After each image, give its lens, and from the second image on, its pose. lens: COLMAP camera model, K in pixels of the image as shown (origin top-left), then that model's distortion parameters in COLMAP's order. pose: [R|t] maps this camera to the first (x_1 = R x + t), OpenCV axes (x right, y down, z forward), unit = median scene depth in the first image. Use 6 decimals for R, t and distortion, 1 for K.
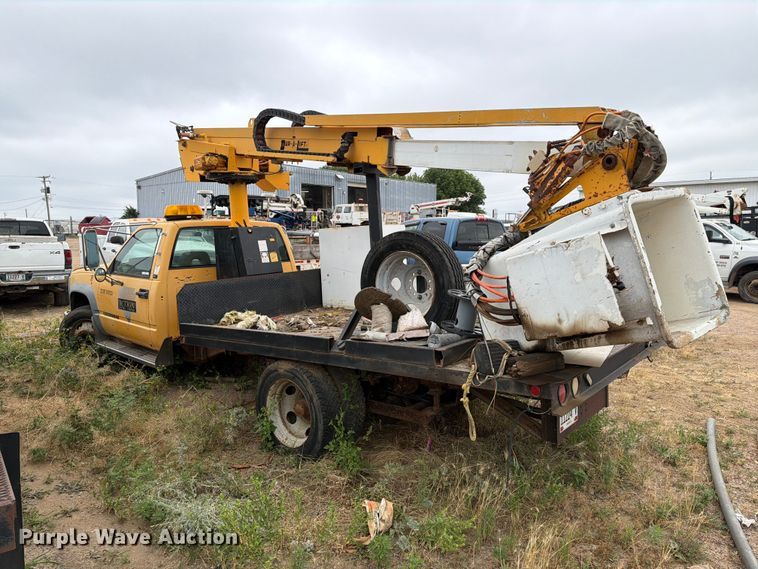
lens RADIAL K [[535.7, 0, 377.6], [0, 535.7, 280.7], [0, 0, 1]] dist [0.058123, -0.077481]
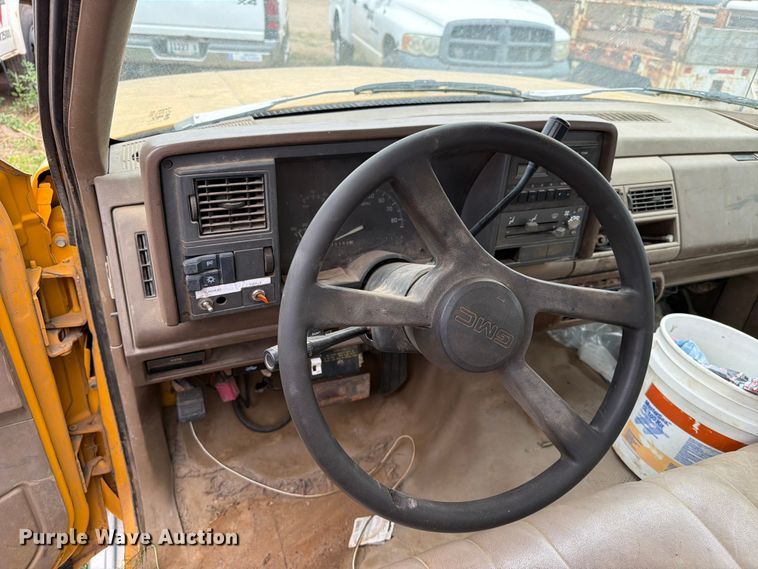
lens RADIAL K [[535.7, 0, 376.9], [0, 535.7, 287.1], [0, 0, 1]] dist [0.058123, -0.077481]
pose [[0.879716, 0.286001, -0.379872, -0.416499], [-0.111185, 0.900469, 0.420468, -0.066455], [0.462317, -0.327657, 0.823956, 1.000973]]
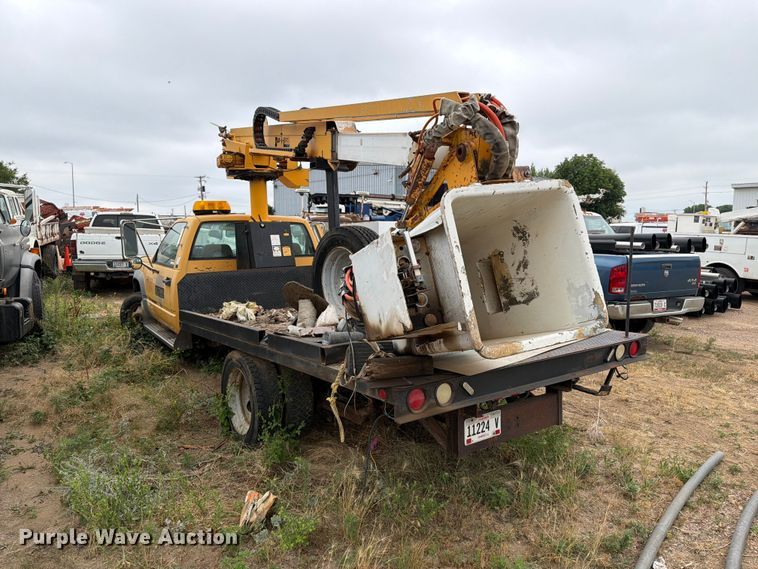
lens RADIAL K [[535.7, 0, 382.8], [0, 535.7, 280.5], [0, 0, 1]] dist [0.058123, -0.077481]
pose [[0.971800, 0.035859, -0.233064, 0.236474], [-0.035123, 0.999356, 0.007309, -0.001810], [0.233176, 0.001083, 0.972434, 0.038622]]
